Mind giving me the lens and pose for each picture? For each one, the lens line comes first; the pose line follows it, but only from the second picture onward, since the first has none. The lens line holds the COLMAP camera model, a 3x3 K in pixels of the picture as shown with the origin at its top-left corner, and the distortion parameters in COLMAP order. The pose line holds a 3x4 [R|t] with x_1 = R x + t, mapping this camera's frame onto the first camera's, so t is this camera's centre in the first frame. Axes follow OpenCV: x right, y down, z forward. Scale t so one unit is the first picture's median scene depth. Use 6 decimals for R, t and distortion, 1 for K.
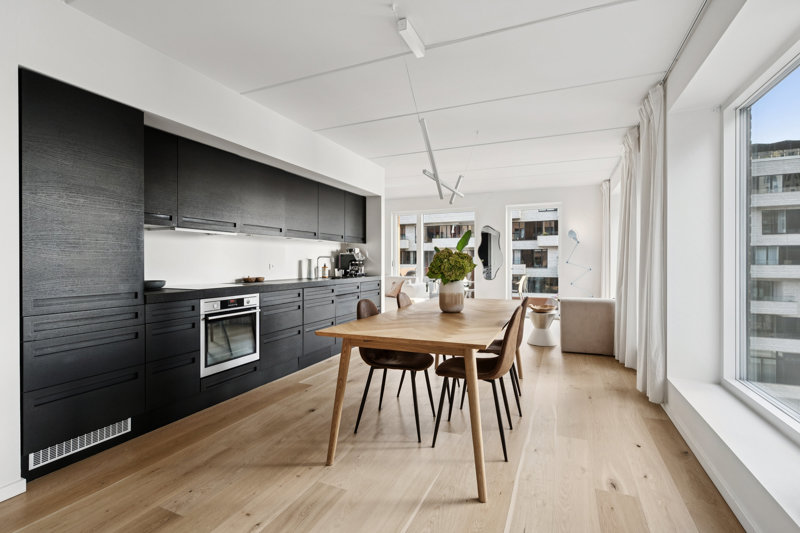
lens RADIAL K [[372.9, 0, 400.0], [0, 372.9, 266.5], [0, 0, 1]] dist [0.000206, -0.000081]
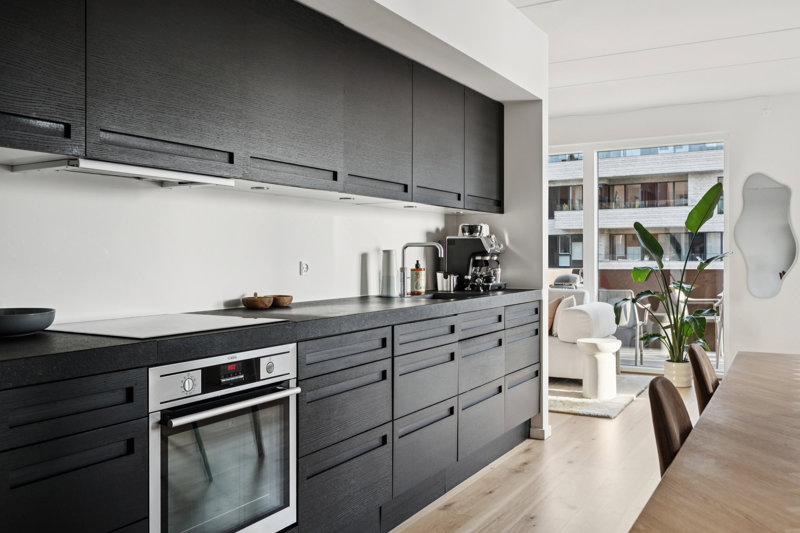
lens RADIAL K [[701.9, 0, 400.0], [0, 701.9, 266.5], [0, 0, 1]] dist [-0.001801, 0.004415]
pose [[0.993121, 0.000875, -0.117089, -0.167276], [-0.000669, 0.999998, 0.001805, -0.003630], [0.117090, -0.001714, 0.993120, 0.280900]]
